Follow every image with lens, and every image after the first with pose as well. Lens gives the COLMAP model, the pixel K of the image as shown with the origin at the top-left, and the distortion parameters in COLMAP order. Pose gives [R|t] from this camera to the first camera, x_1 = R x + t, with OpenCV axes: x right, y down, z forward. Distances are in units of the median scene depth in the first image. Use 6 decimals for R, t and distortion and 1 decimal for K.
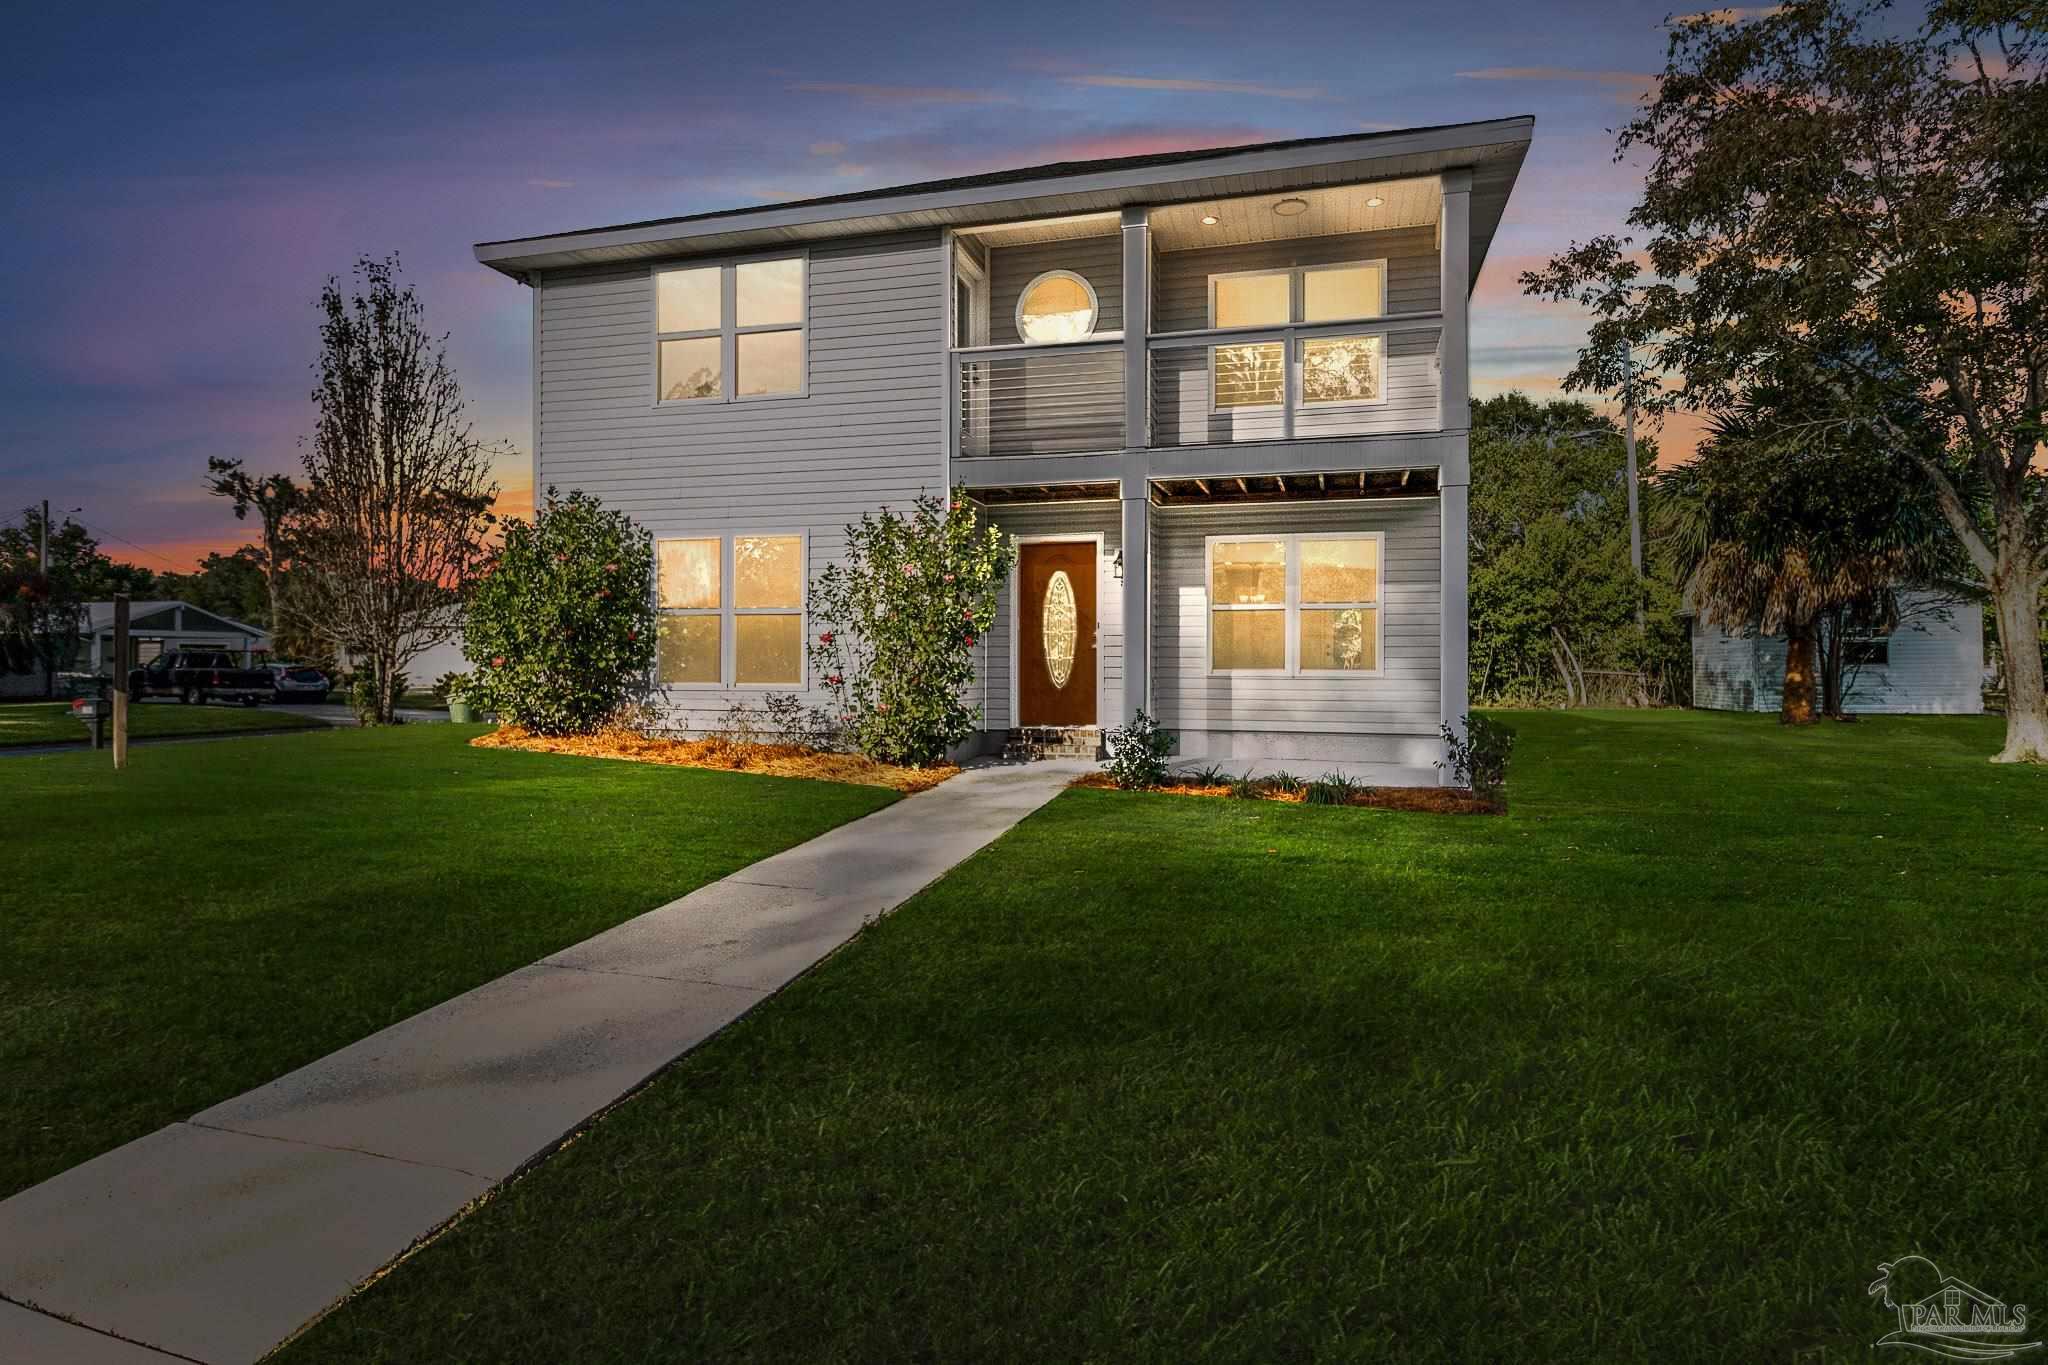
lens RADIAL K [[1096.3, 0, 1017.4], [0, 1096.3, 676.7], [0, 0, 1]] dist [0.000622, -0.000007]
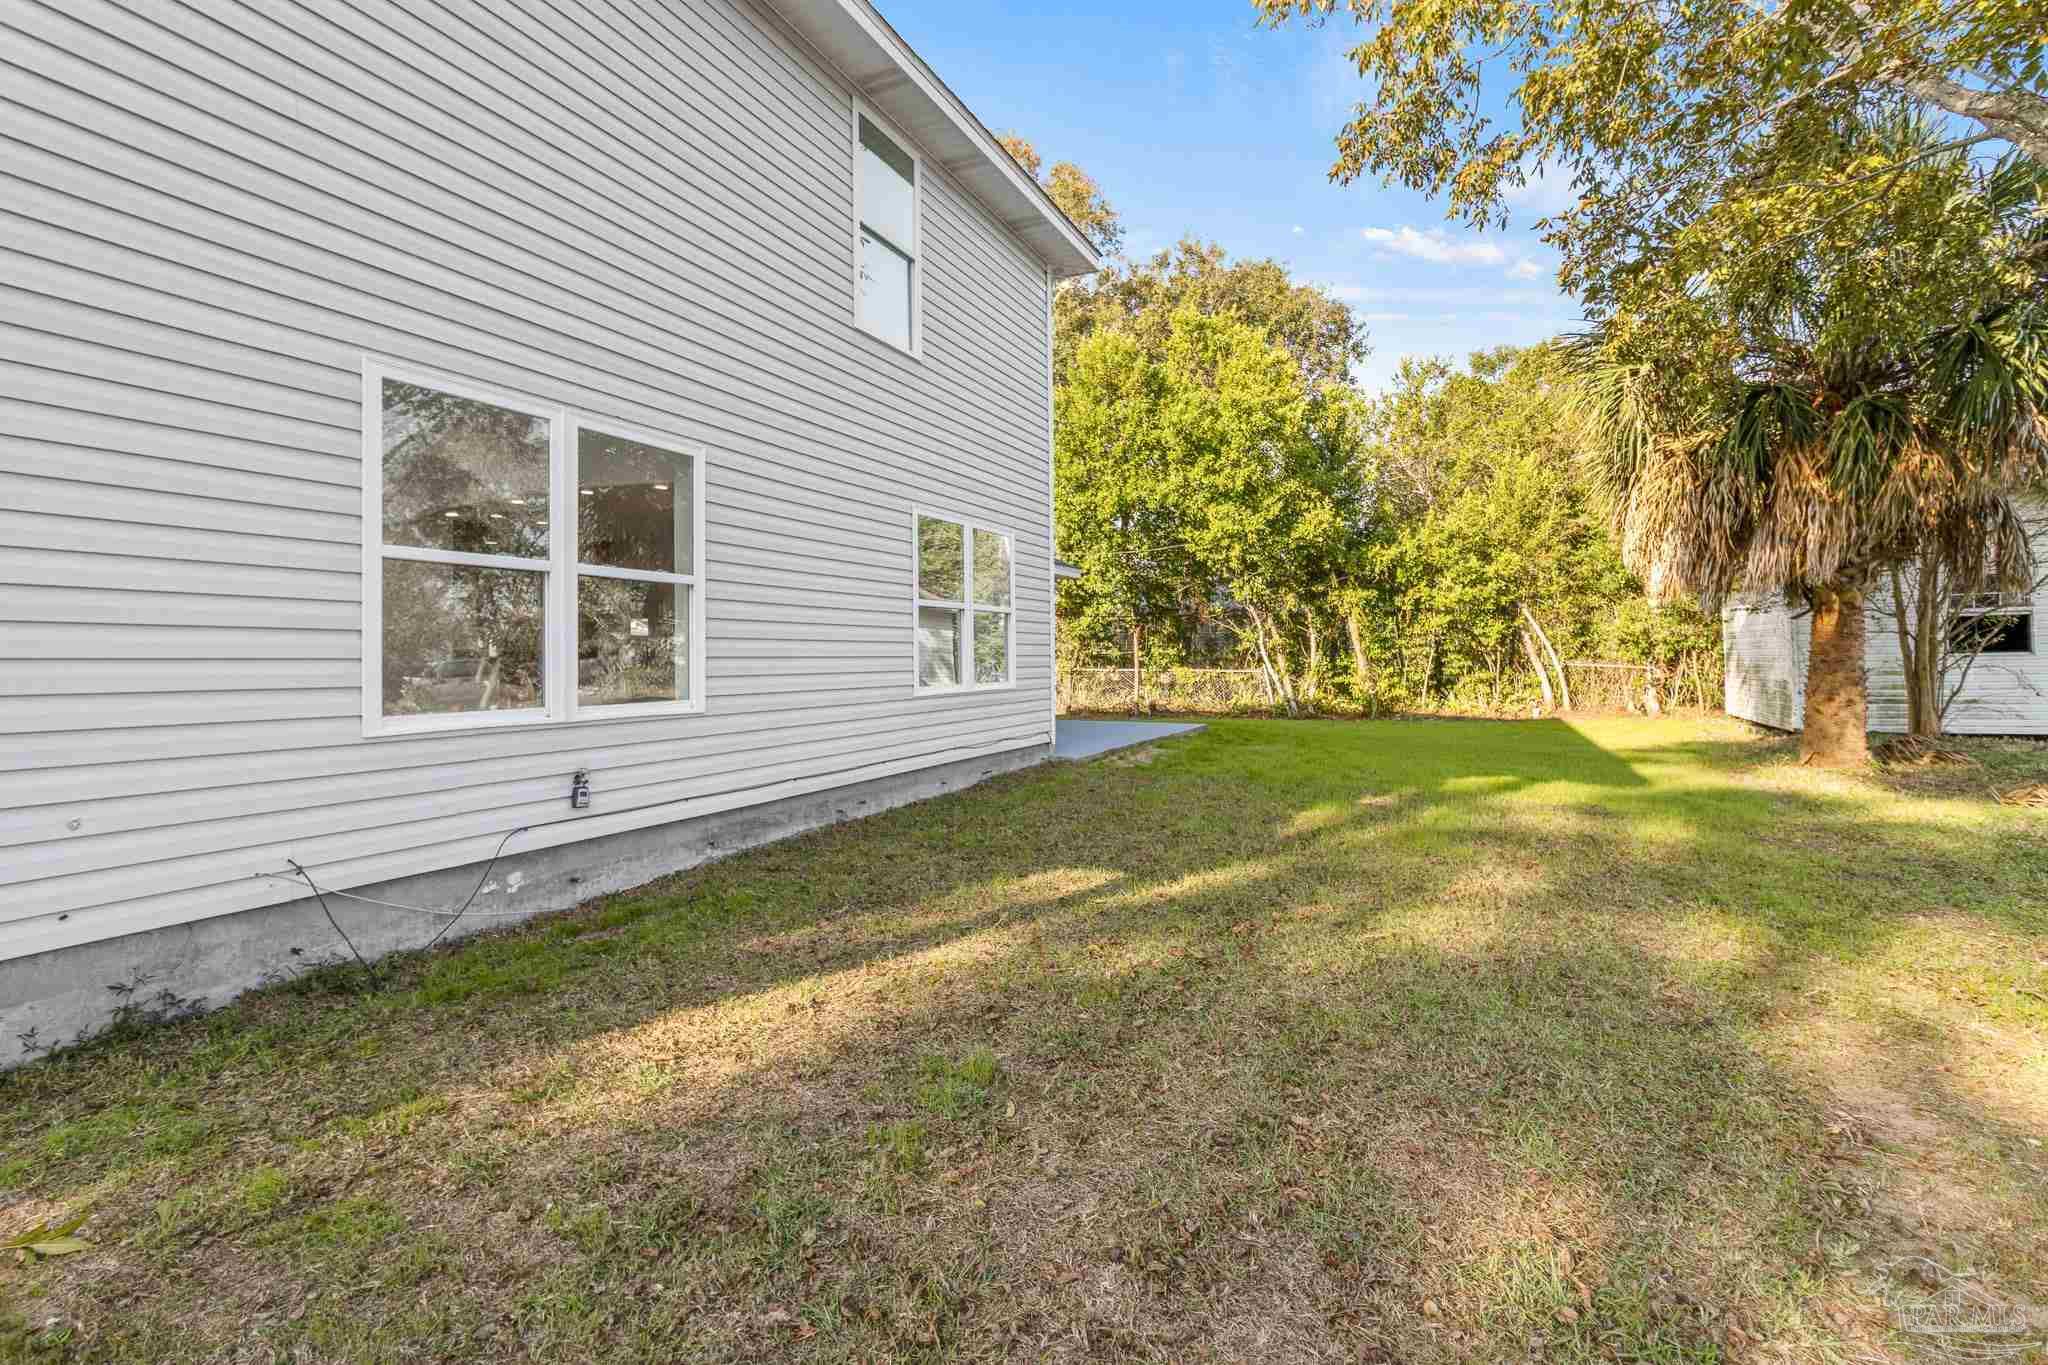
lens RADIAL K [[991.2, 0, 1016.6], [0, 991.2, 673.5], [0, 0, 1]] dist [-0.000685, -0.000266]
pose [[0.989009, -0.007545, -0.147659, 0.256583], [0.008748, 0.999934, 0.007501, -0.007092], [0.147593, -0.008711, 0.989010, 0.300008]]
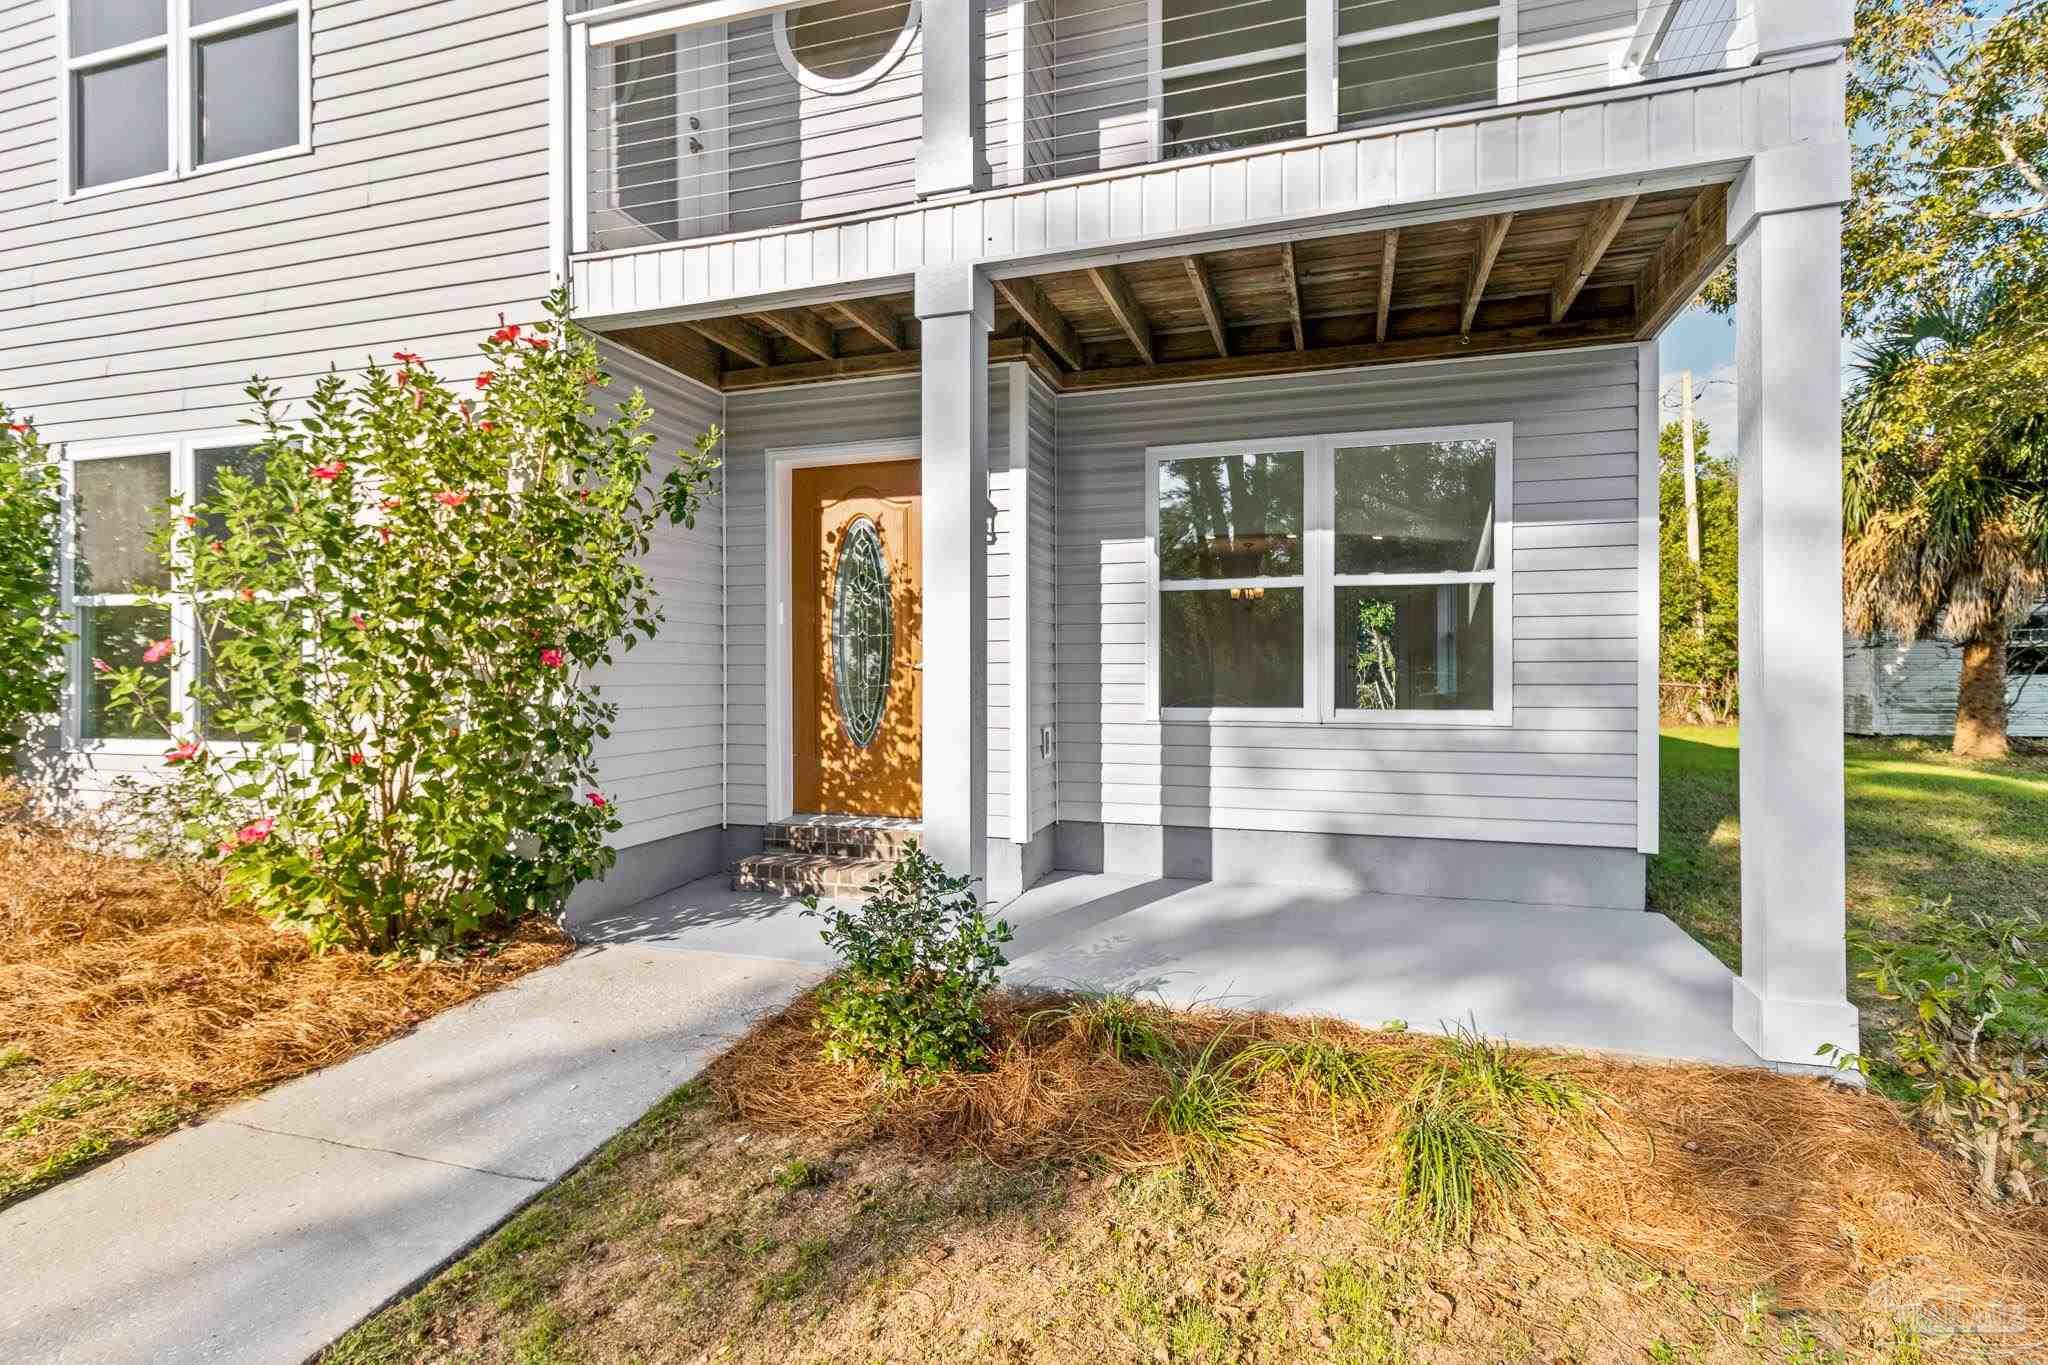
lens RADIAL K [[991.2, 0, 1037.2], [0, 991.2, 675.3], [0, 0, 1]] dist [-0.000685, -0.000266]
pose [[0.999974, -0.004782, -0.005383, 0.049610], [0.004738, 0.999956, -0.008063, -0.006729], [0.005422, 0.008037, 0.999953, 0.219166]]
